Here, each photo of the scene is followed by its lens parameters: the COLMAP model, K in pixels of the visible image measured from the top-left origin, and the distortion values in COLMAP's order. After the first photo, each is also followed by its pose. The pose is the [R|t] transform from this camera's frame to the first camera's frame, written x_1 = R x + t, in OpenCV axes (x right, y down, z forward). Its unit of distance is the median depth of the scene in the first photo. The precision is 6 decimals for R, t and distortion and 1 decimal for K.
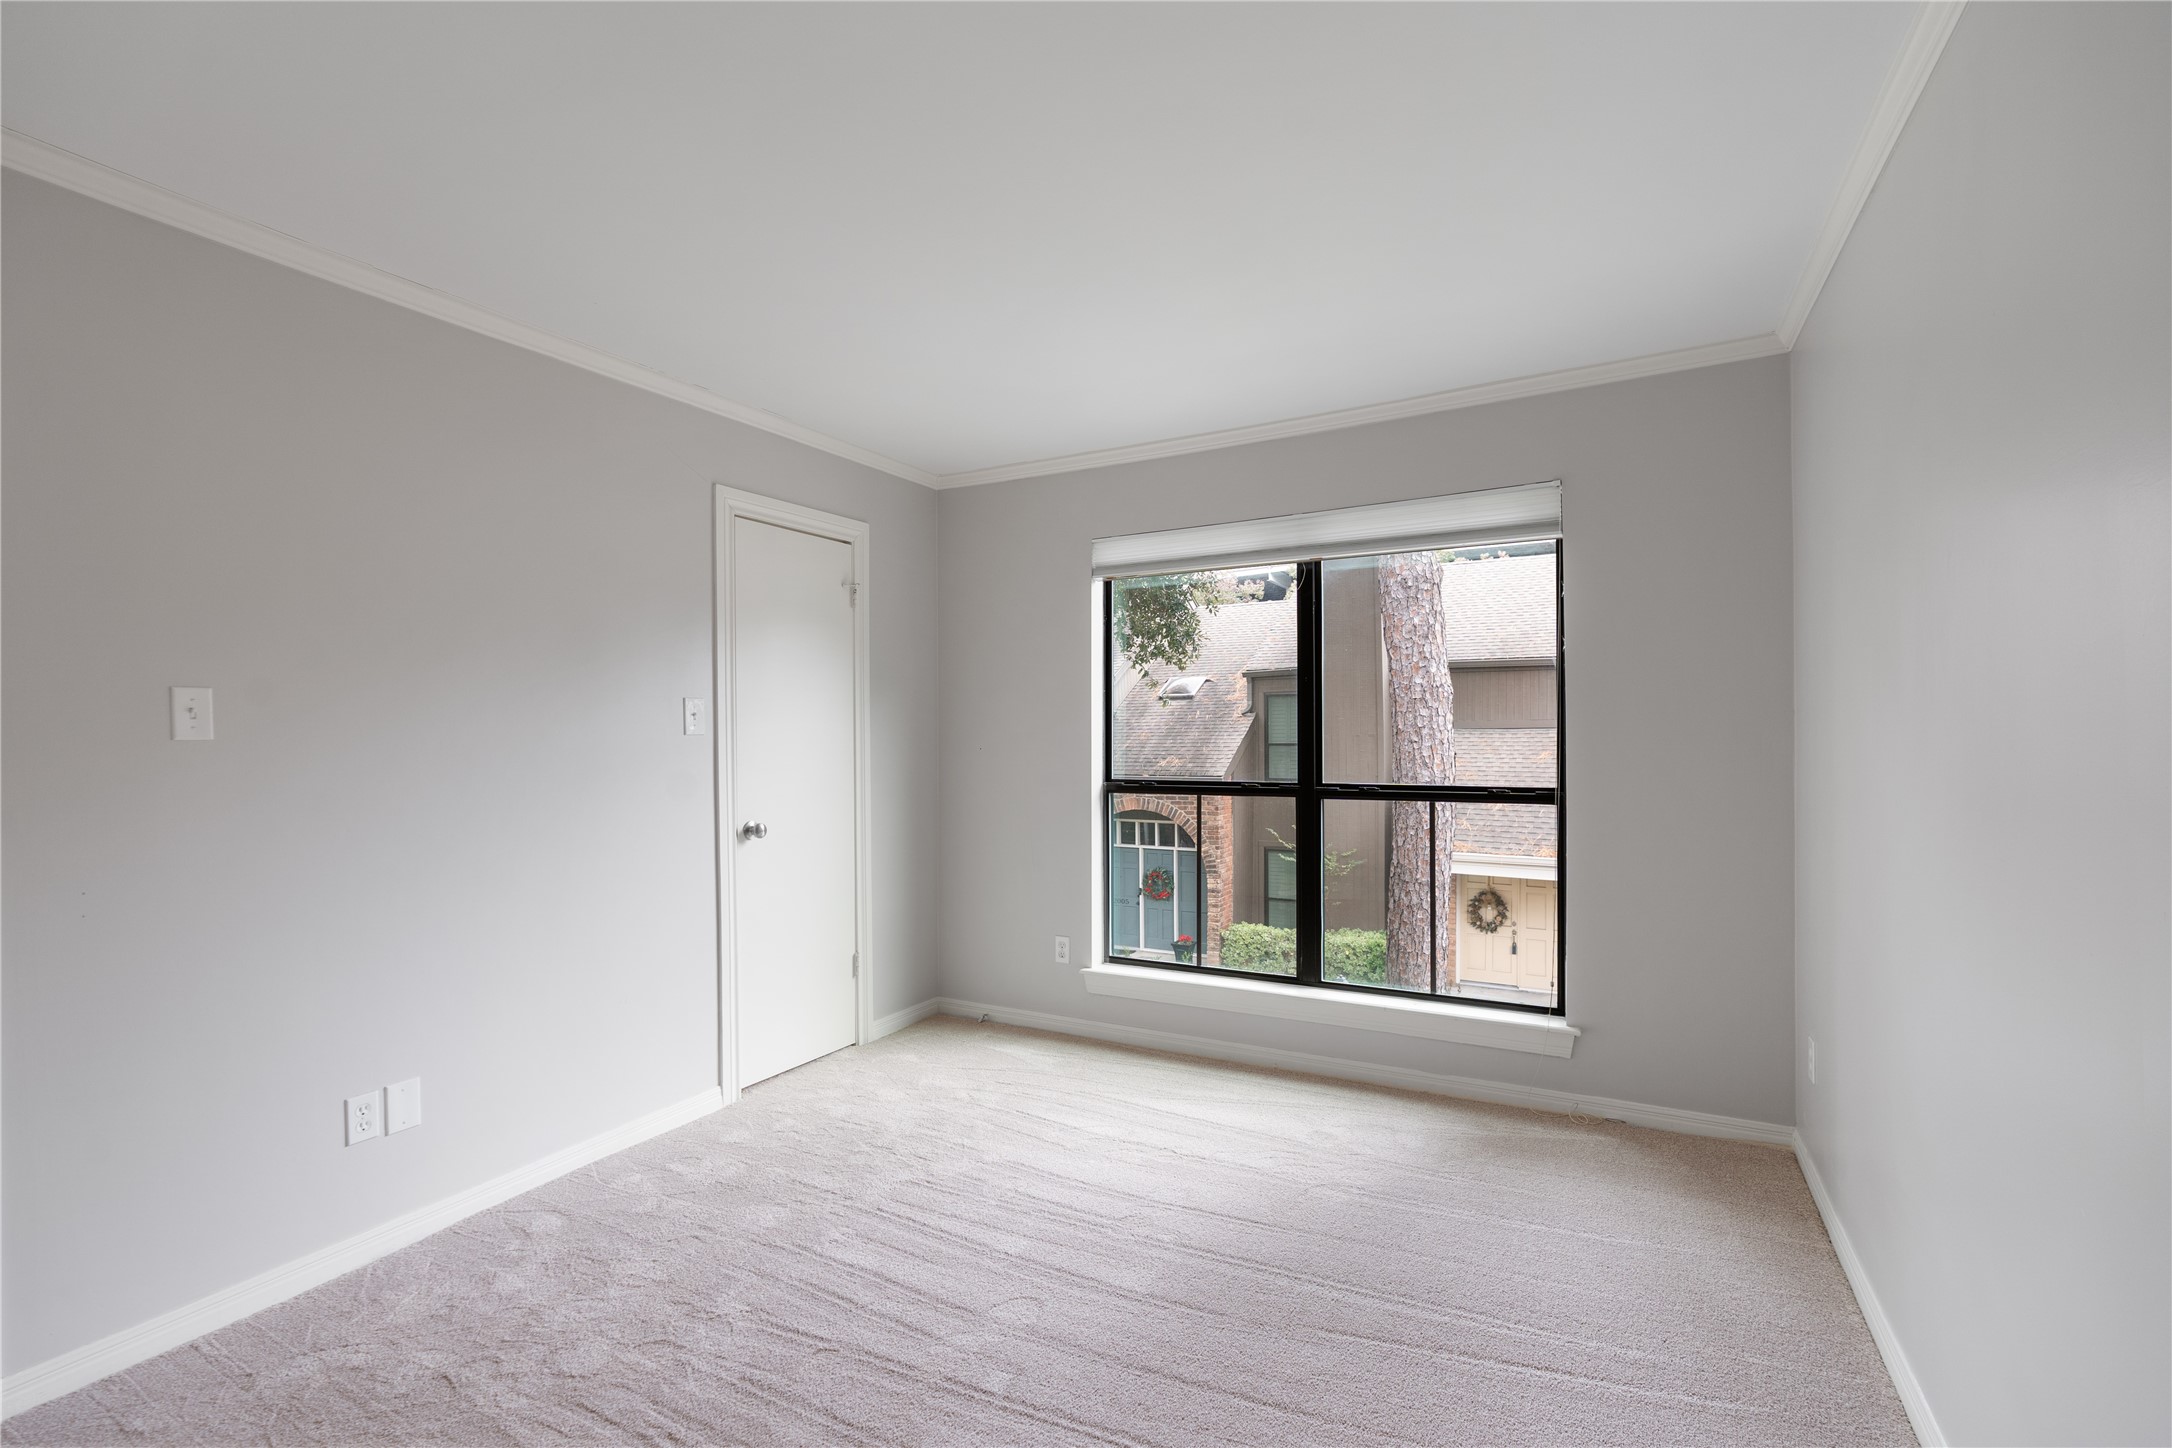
lens RADIAL K [[973.9, 0, 1085.6], [0, 973.9, 745.1], [0, 0, 1]] dist [-0.005649, 0.000369]
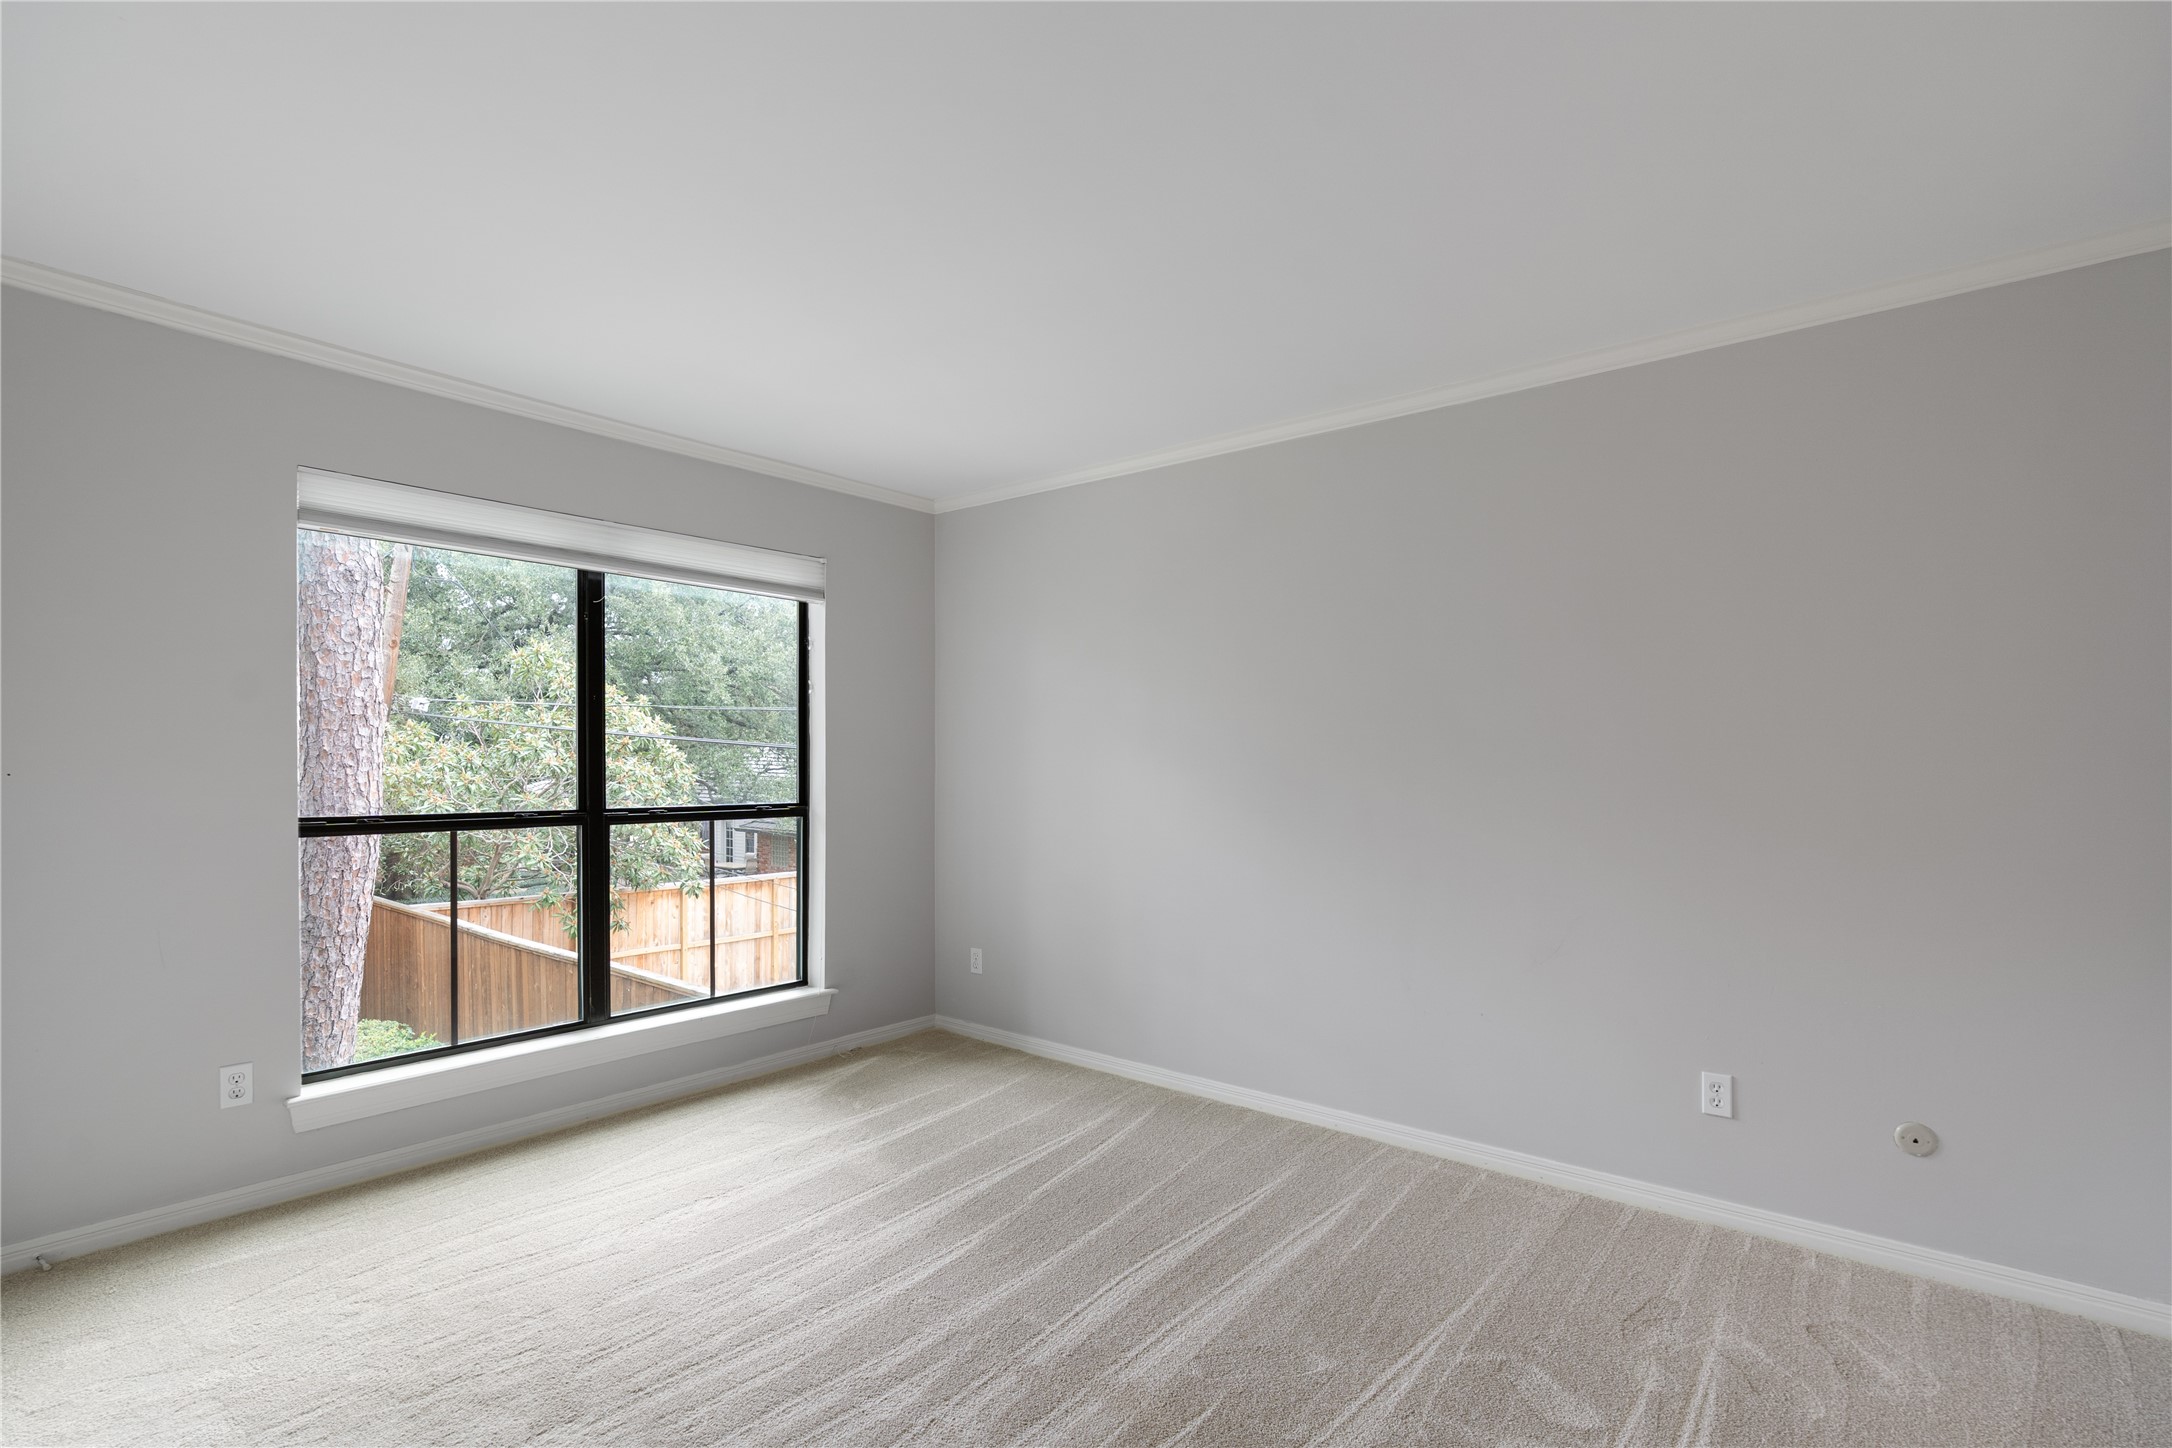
lens RADIAL K [[973.9, 0, 1102.3], [0, 973.9, 772.1], [0, 0, 1]] dist [-0.005649, 0.000369]
pose [[0.208134, -0.004215, 0.978091, -0.533244], [0.003982, 0.999986, 0.003462, 0.002027], [-0.978092, 0.003174, 0.208148, 0.303080]]
